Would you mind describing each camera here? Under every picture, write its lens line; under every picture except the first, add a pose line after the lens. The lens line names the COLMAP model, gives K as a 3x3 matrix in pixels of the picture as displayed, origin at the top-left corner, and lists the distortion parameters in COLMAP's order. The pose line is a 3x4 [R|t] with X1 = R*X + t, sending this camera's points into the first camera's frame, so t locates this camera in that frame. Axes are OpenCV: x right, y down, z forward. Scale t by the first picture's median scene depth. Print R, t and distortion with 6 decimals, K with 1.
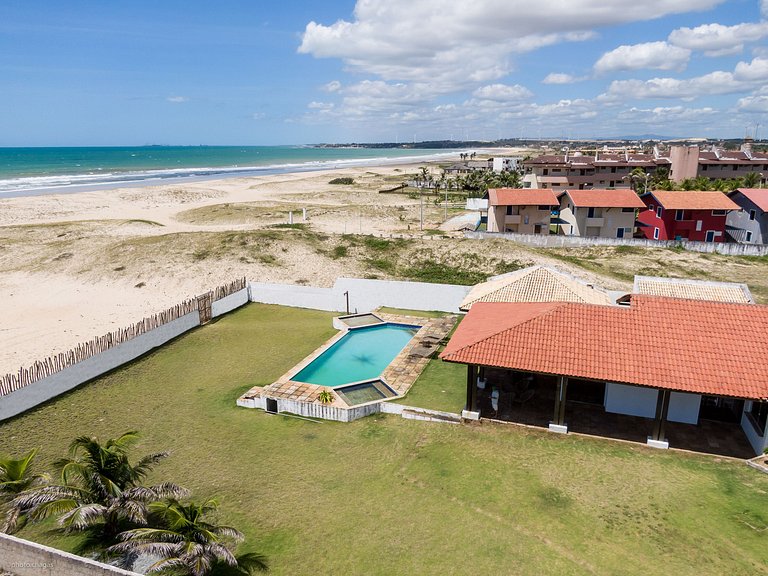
lens RADIAL K [[541.3, 0, 381.2], [0, 541.3, 289.5], [0, 0, 1]] dist [0.032218, -0.055151]
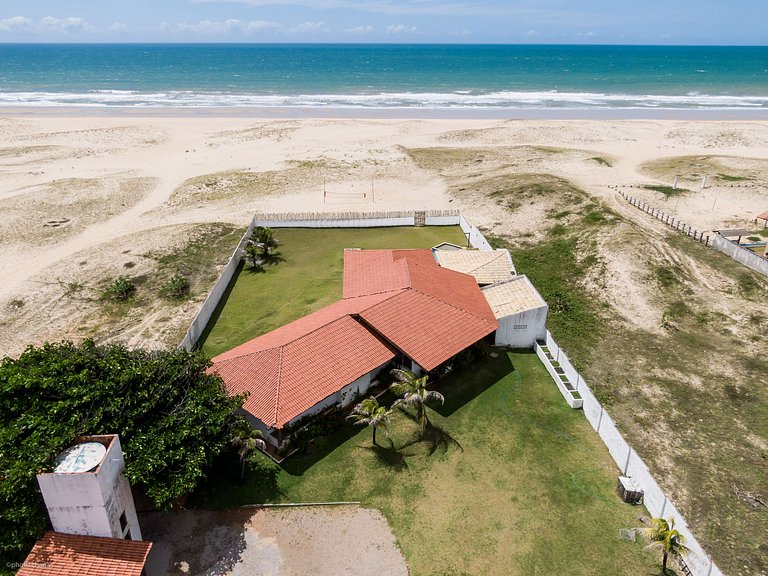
lens RADIAL K [[541.3, 0, 381.2], [0, 541.3, 289.5], [0, 0, 1]] dist [0.032218, -0.055151]
pose [[0.387163, 0.394719, -0.833248, 0.996340], [-0.238603, 0.915836, 0.322976, -0.241604], [0.890603, 0.073771, 0.448758, 0.019369]]
